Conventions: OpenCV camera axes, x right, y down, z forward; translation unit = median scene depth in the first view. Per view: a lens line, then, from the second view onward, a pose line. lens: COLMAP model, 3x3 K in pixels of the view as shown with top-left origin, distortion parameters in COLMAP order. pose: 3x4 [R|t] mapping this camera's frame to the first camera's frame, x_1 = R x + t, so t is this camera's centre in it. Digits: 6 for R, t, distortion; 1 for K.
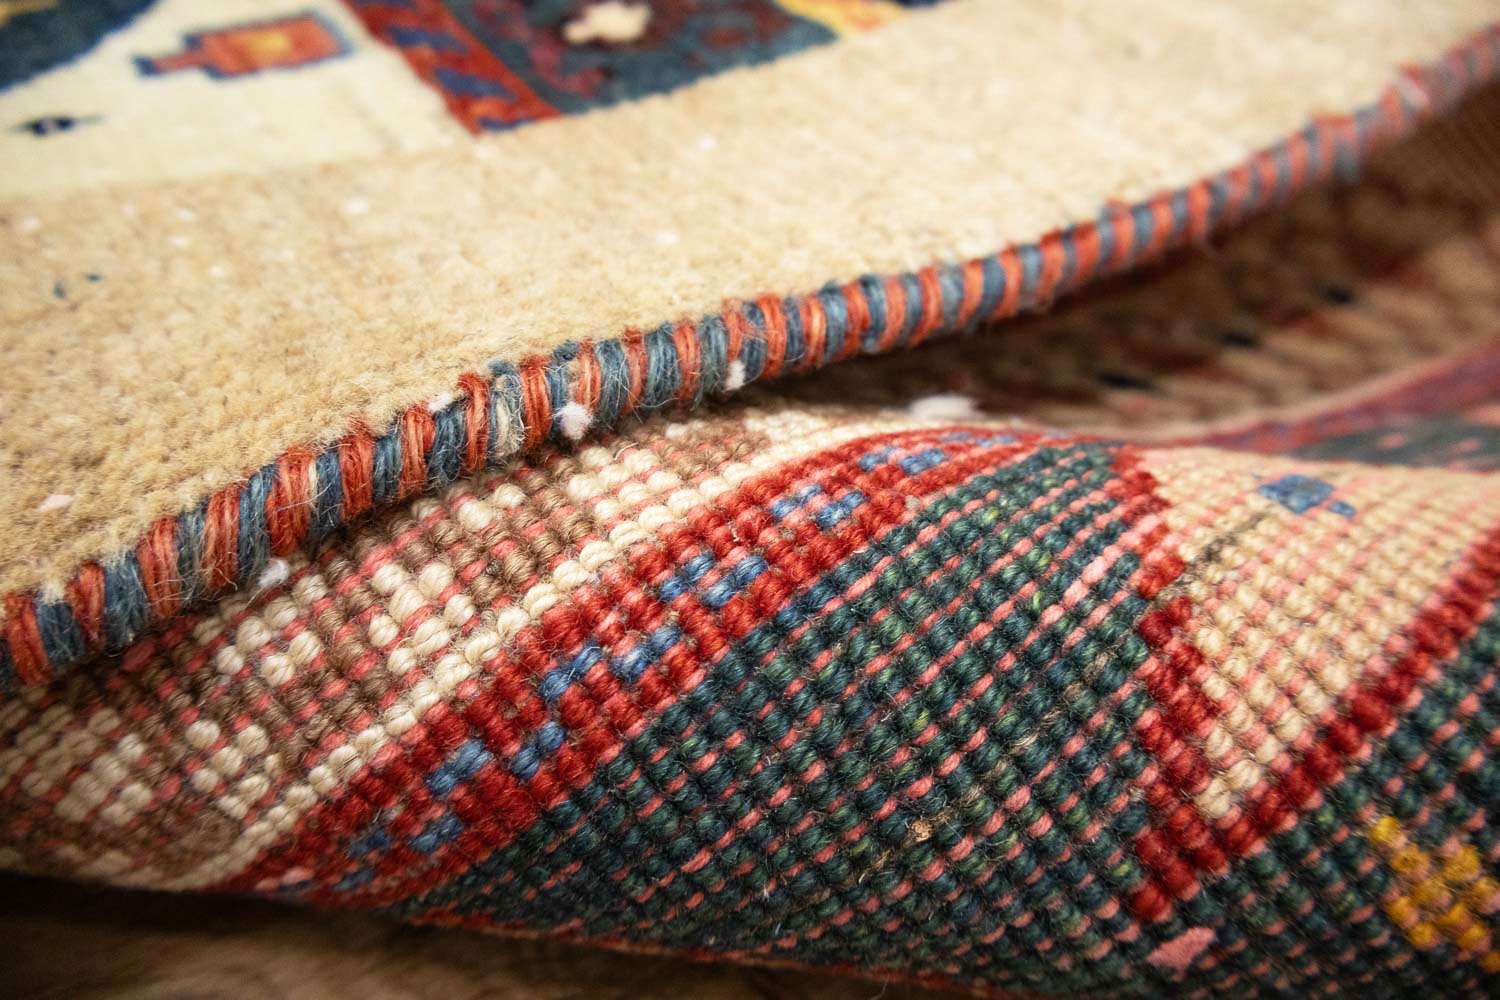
lens RADIAL K [[1221.8, 0, 750.0], [0, 1221.8, 500.0], [0, 0, 1]] dist [0.007639, -0.005776]
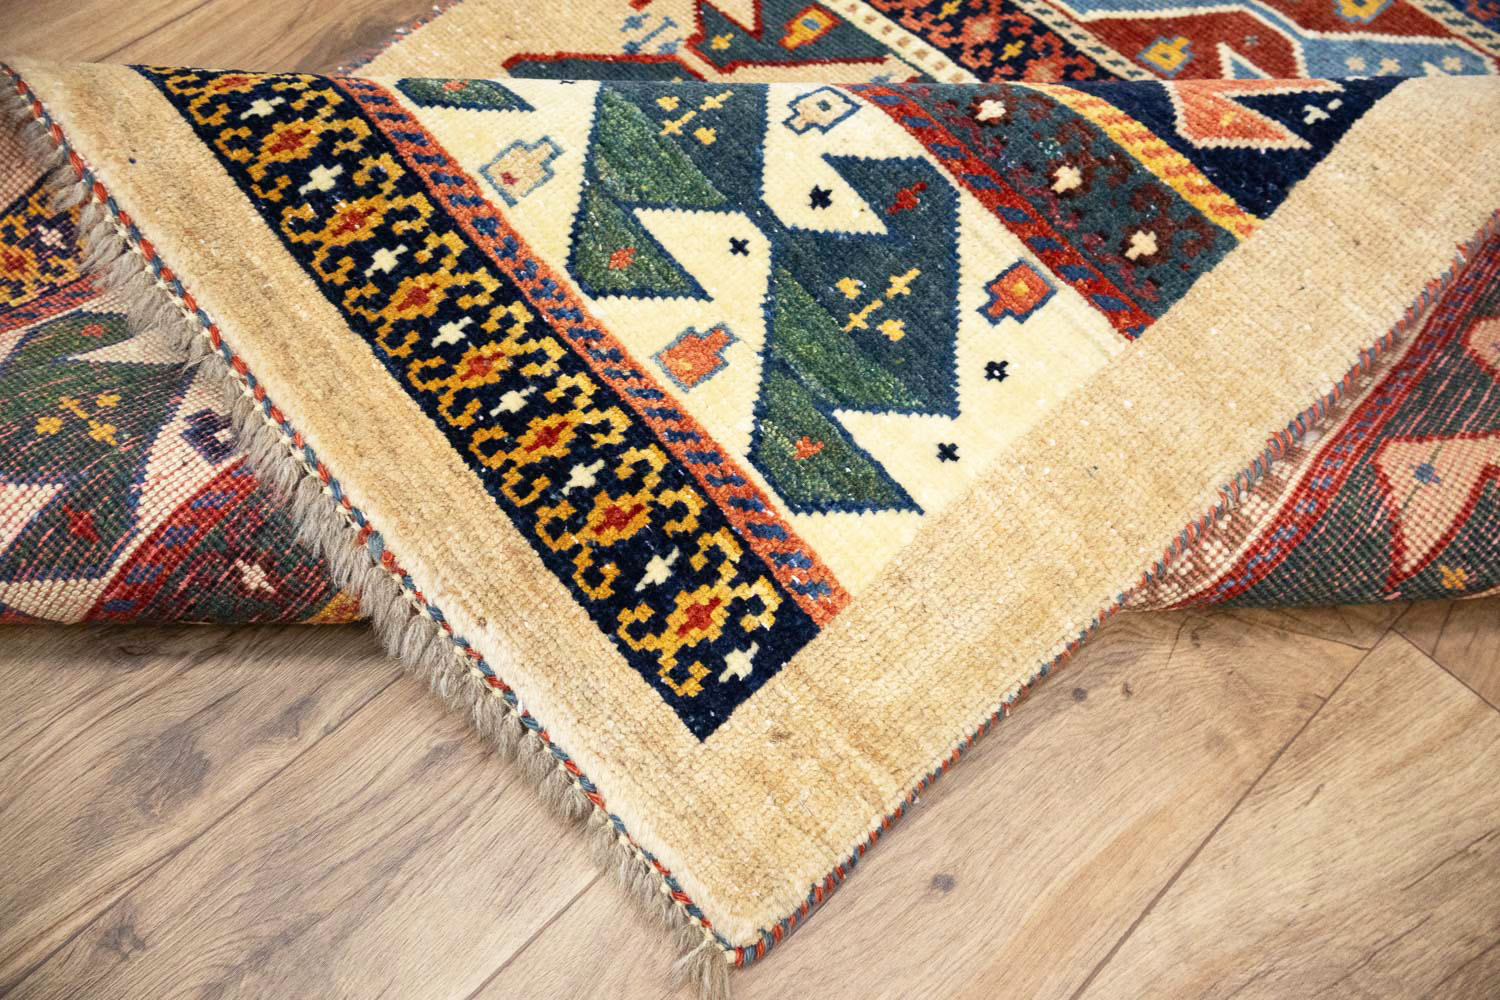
lens RADIAL K [[1221.8, 0, 750.0], [0, 1221.8, 500.0], [0, 0, 1]] dist [0.007639, -0.005776]
pose [[0.987435, -0.156455, 0.022240, -1.890892], [0.128575, 0.877225, 0.462542, -2.177169], [-0.091877, -0.453871, 0.886318, -2.415225]]
